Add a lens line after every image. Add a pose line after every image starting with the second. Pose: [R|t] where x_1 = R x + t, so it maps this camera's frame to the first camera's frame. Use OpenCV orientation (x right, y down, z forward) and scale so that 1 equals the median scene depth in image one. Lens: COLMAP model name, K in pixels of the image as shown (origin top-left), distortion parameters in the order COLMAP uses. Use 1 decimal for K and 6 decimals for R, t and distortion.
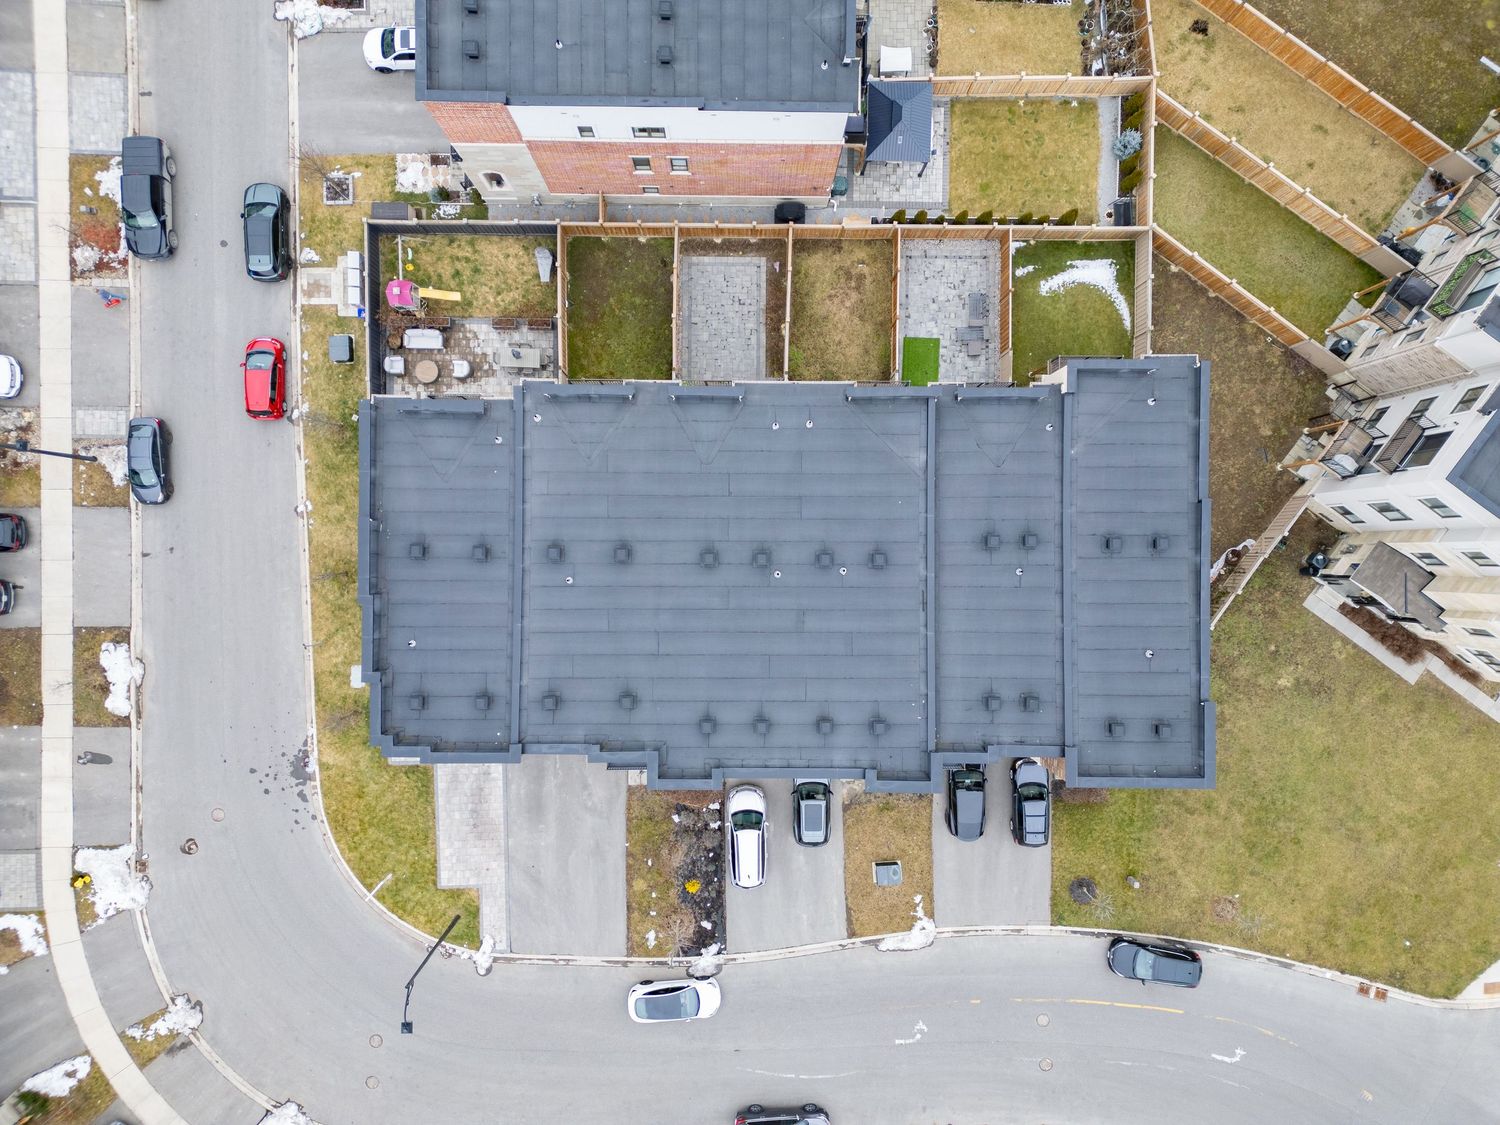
lens RADIAL K [[1041.1, 0, 746.1], [0, 1041.1, 564.5], [0, 0, 1]] dist [0.079175, -0.067565]
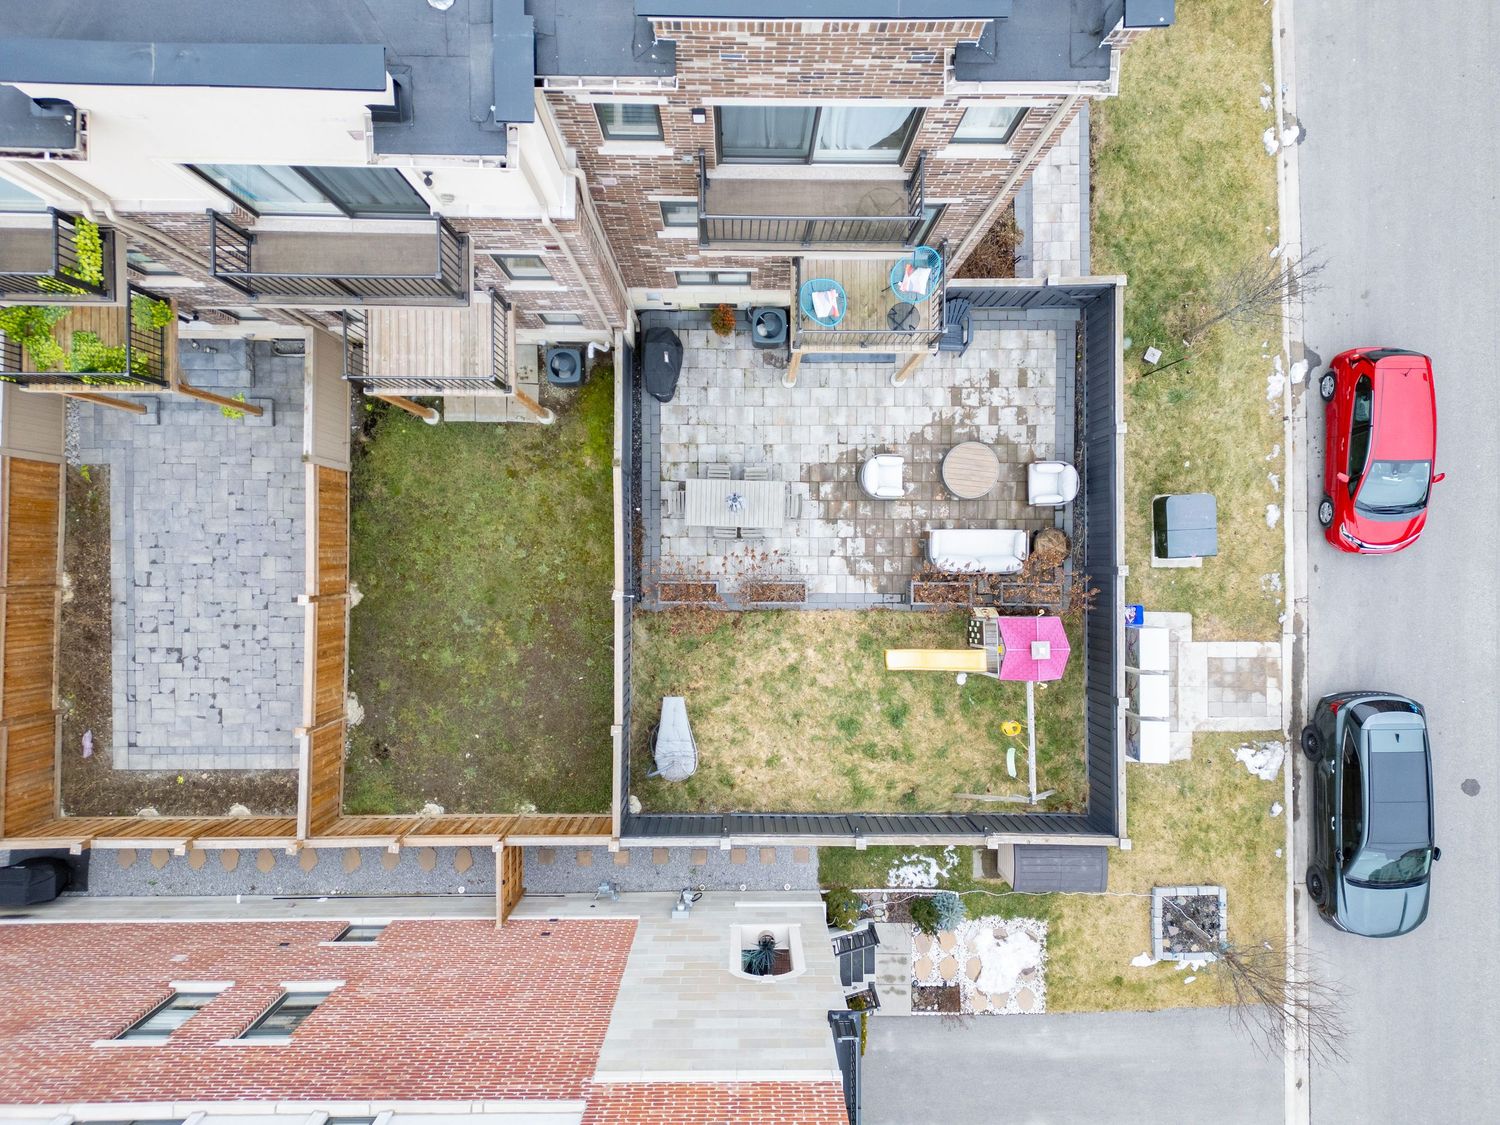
lens RADIAL K [[1033.2, 0, 746.2], [0, 1033.2, 566.0], [0, 0, 1]] dist [0.088546, -0.078201]
pose [[-0.999915, 0.002629, -0.012731, -0.212250], [-0.002463, -0.999911, -0.013098, -0.212837], [-0.012765, -0.013066, 0.999833, 0.603939]]
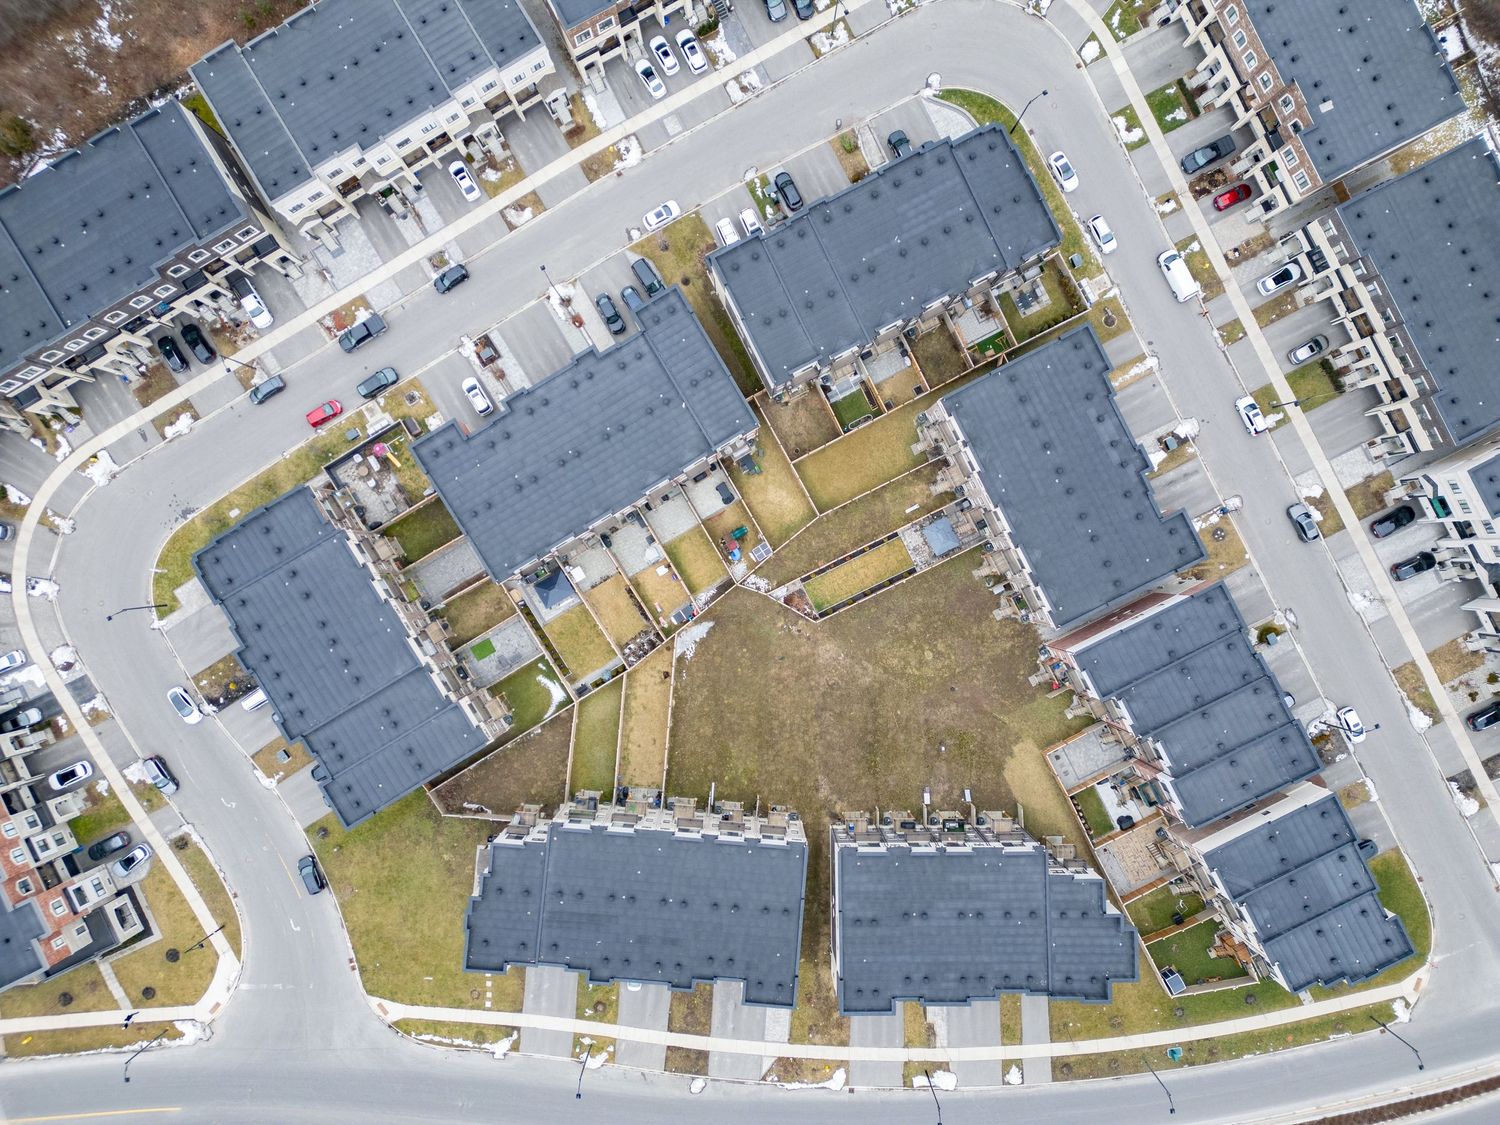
lens RADIAL K [[1034.2, 0, 747.8], [0, 1034.2, 565.7], [0, 0, 1]] dist [0.088710, -0.083372]
pose [[0.524663, 0.851310, -0.000284, 0.317368], [-0.851284, 0.524644, -0.008066, -0.772245], [-0.006718, 0.004473, 0.999967, -1.304384]]
